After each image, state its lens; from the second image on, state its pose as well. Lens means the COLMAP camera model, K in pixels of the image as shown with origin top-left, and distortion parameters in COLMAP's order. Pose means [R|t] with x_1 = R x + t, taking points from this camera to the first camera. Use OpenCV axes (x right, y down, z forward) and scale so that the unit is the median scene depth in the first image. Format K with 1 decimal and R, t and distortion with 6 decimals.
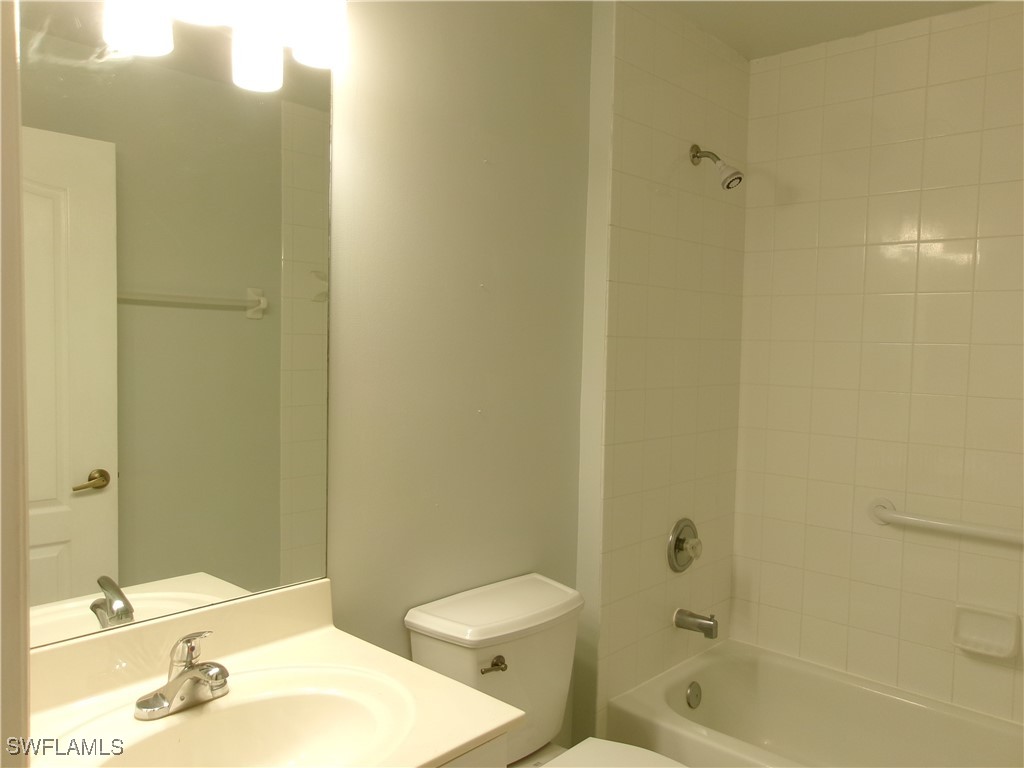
lens RADIAL K [[785.7, 0, 512.0], [0, 785.7, 384.0], [0, 0, 1]] dist [-0.046466, 0.063342]
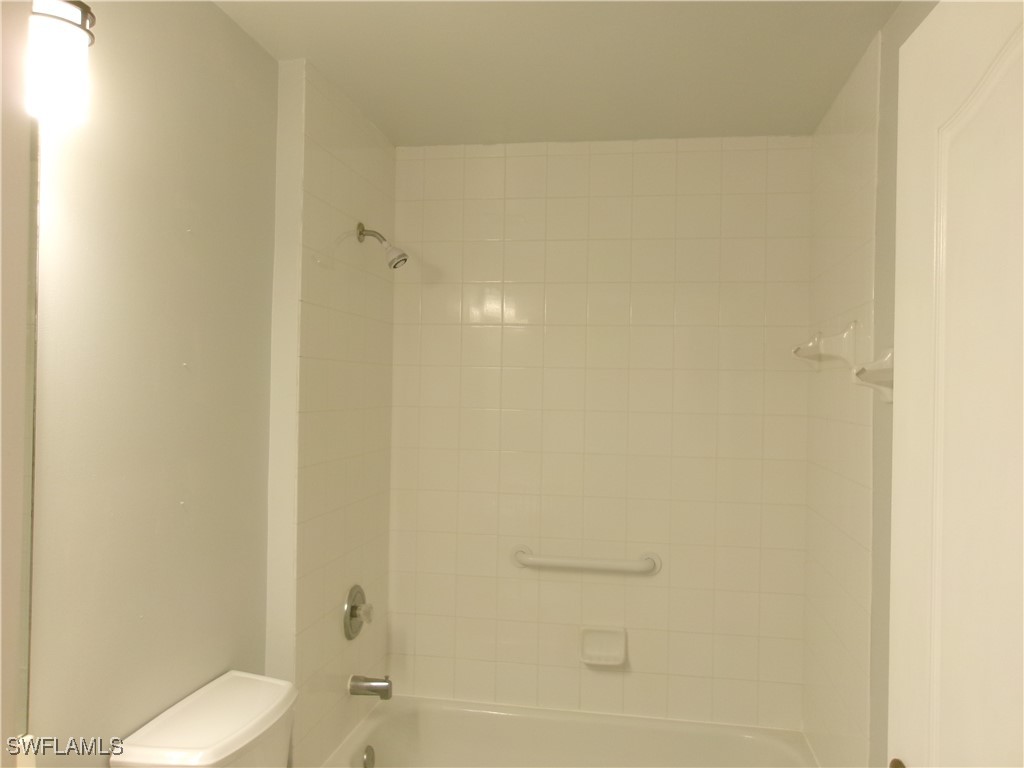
lens RADIAL K [[785.7, 0, 512.0], [0, 785.7, 384.0], [0, 0, 1]] dist [-0.046466, 0.063342]
pose [[0.839927, -0.000900, 0.542699, -0.165343], [0.027769, 0.998760, -0.041322, -0.043034], [-0.541989, 0.049778, 0.838910, 0.024151]]
